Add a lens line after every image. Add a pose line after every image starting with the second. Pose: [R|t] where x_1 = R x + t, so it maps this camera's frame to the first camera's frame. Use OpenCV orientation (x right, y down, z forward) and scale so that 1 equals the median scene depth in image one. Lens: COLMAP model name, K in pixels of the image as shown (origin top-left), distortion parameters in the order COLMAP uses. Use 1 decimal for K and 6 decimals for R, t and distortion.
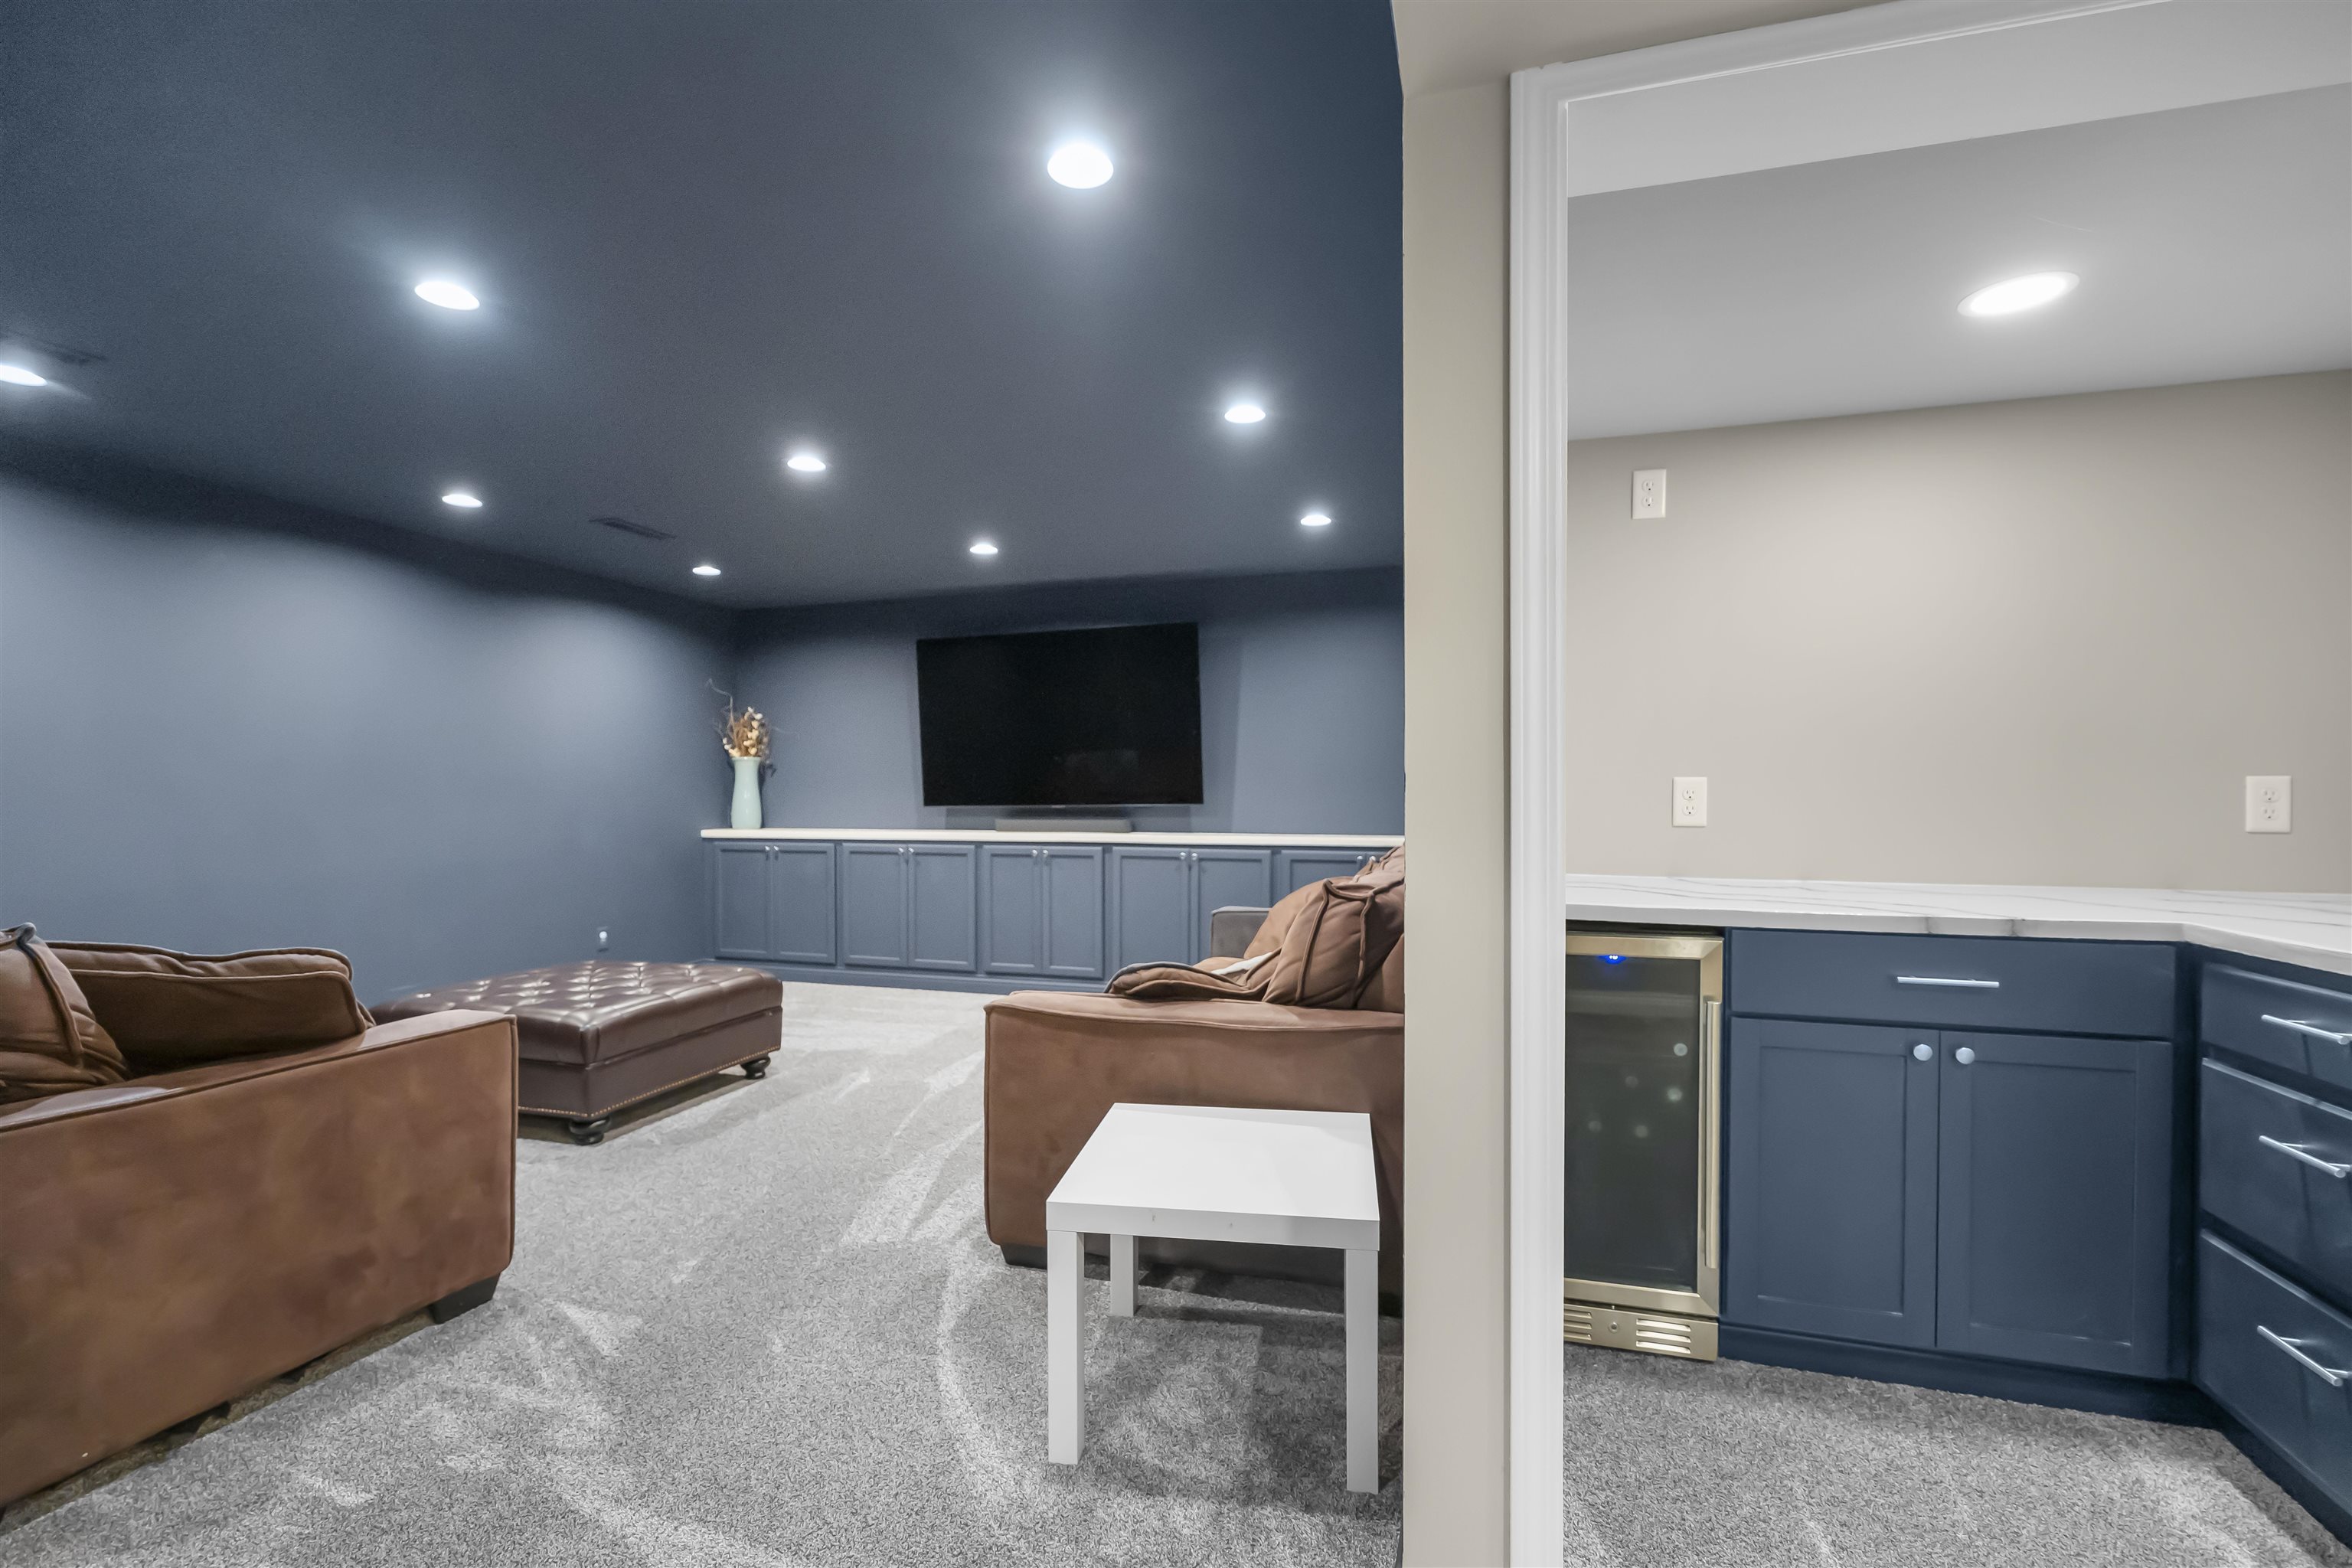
lens RADIAL K [[1044.5, 0, 1166.8], [0, 1044.5, 797.5], [0, 0, 1]] dist [-0.000141, 0.000716]
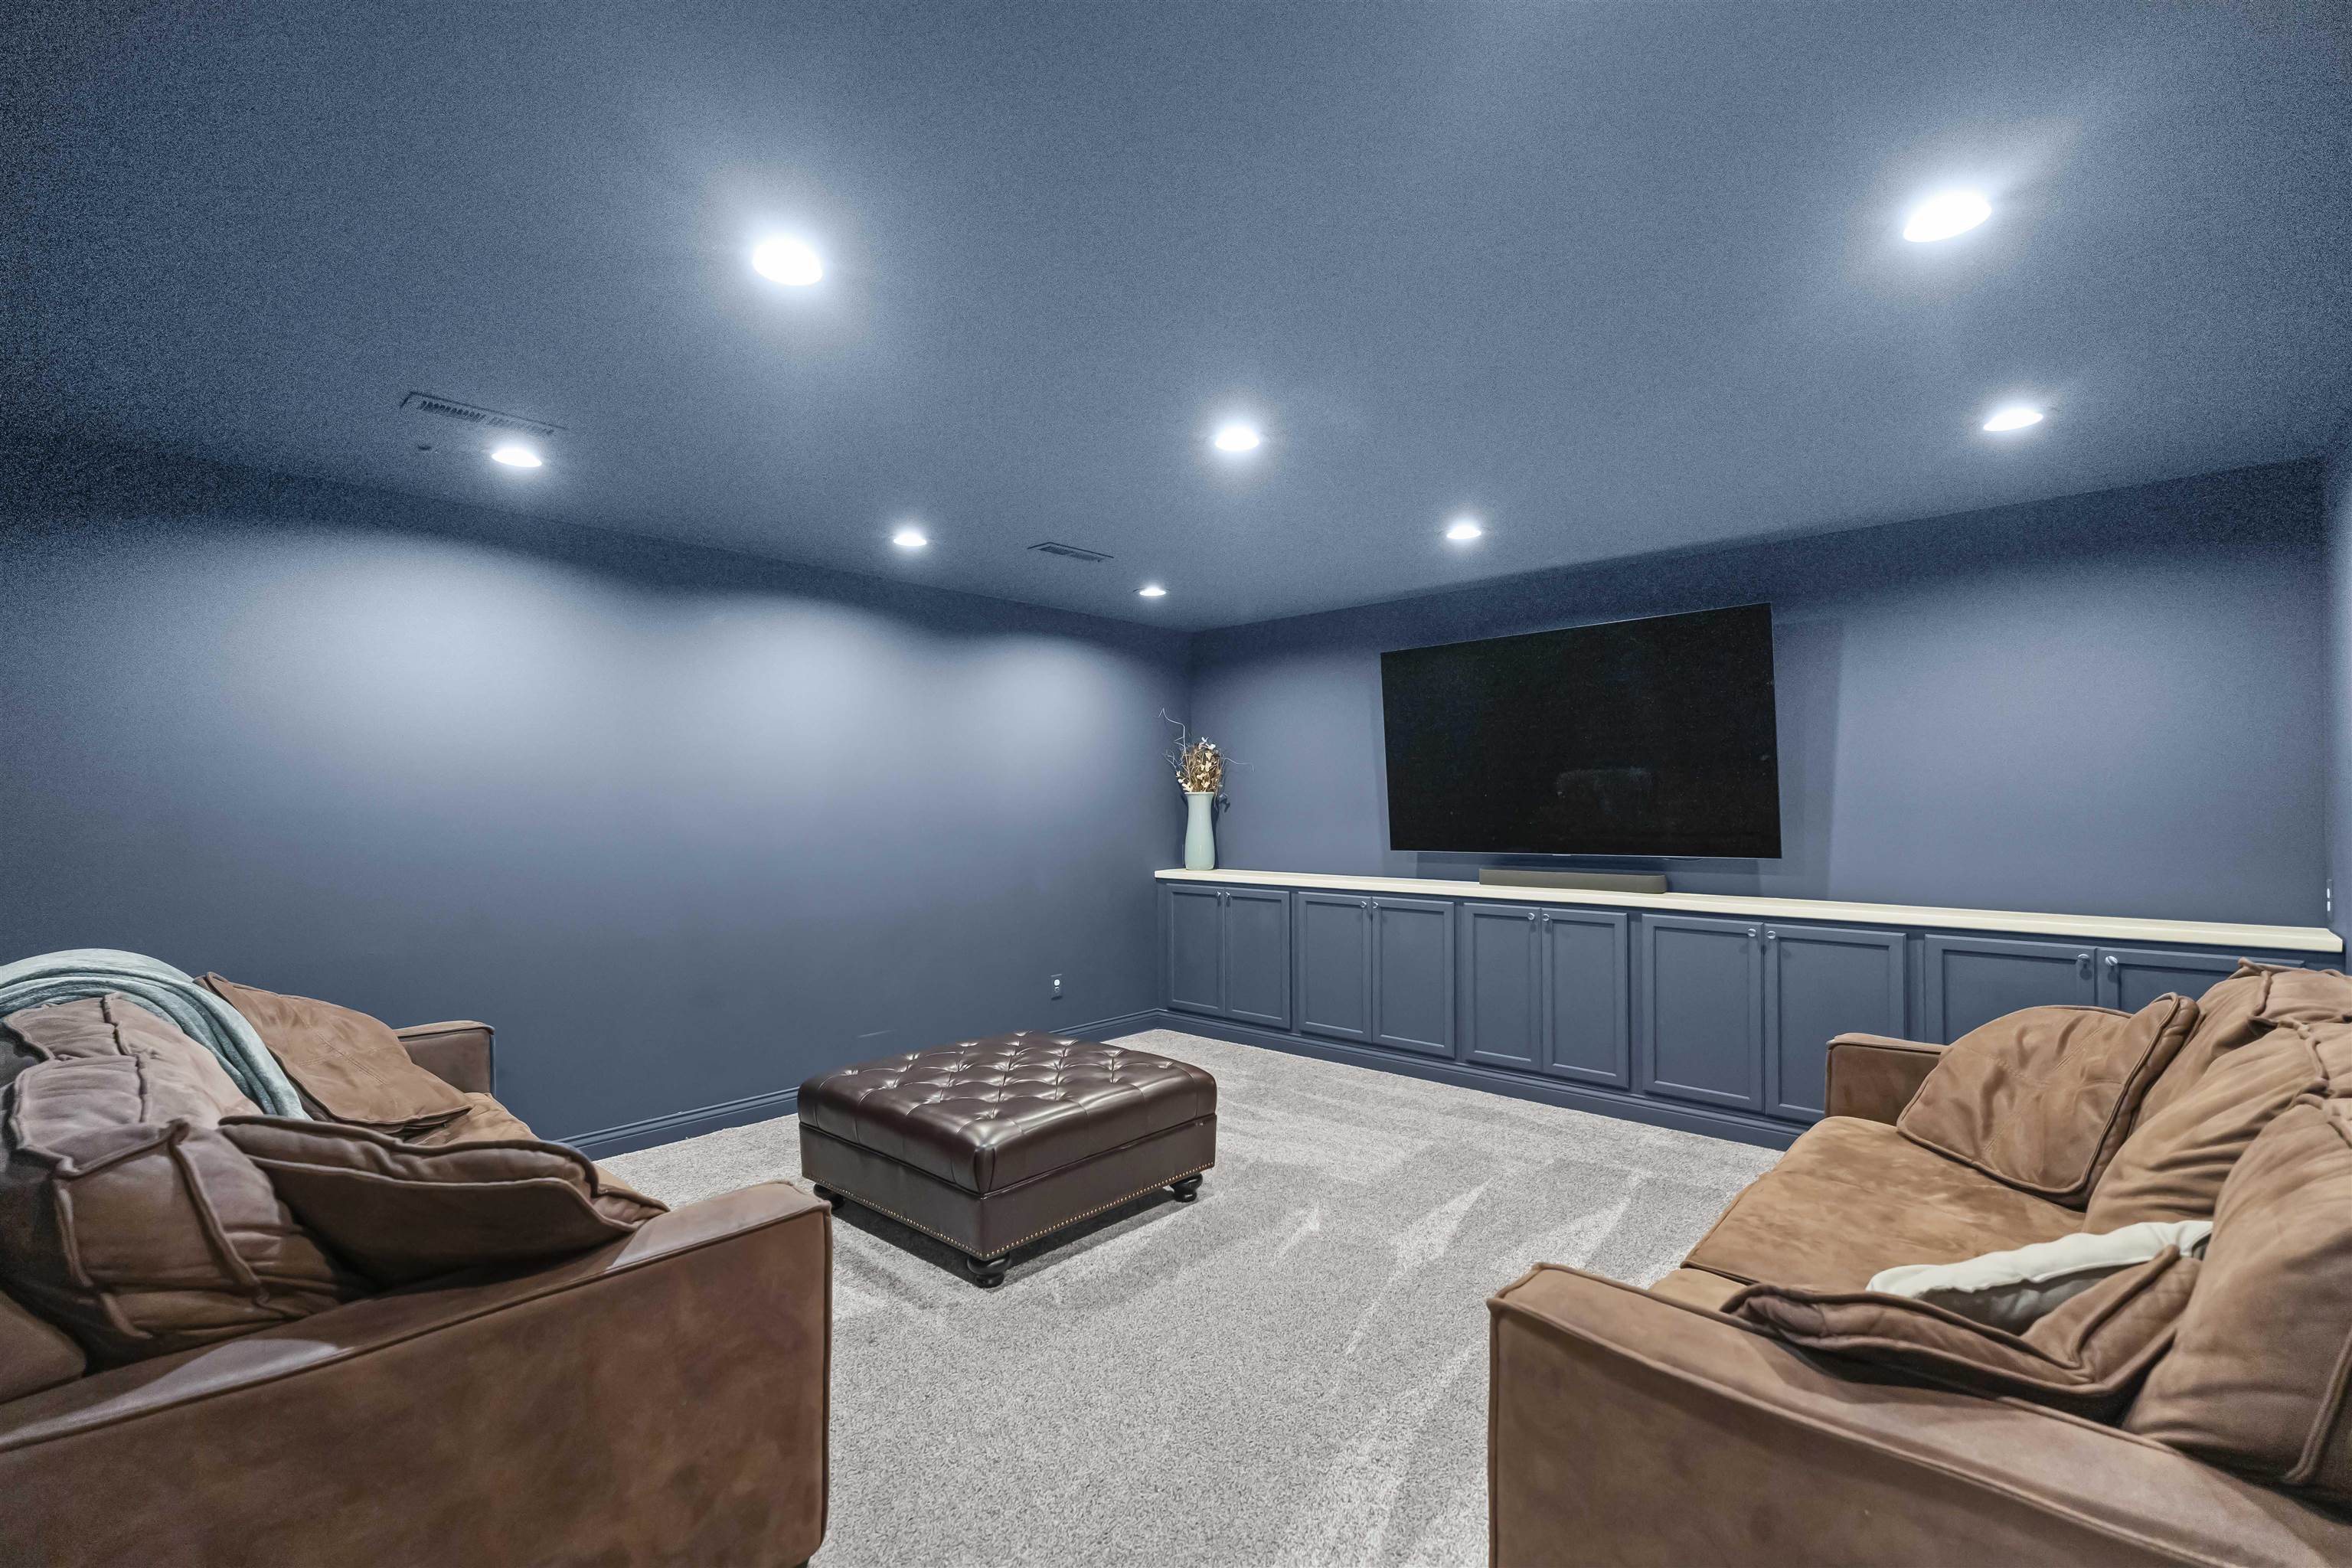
lens RADIAL K [[1044.5, 0, 1166.8], [0, 1044.5, 797.5], [0, 0, 1]] dist [-0.000141, 0.000716]
pose [[0.903355, -0.004668, -0.428868, -0.052834], [0.000650, 0.999955, -0.009514, -0.039592], [0.428893, 0.008316, 0.903317, 0.247505]]
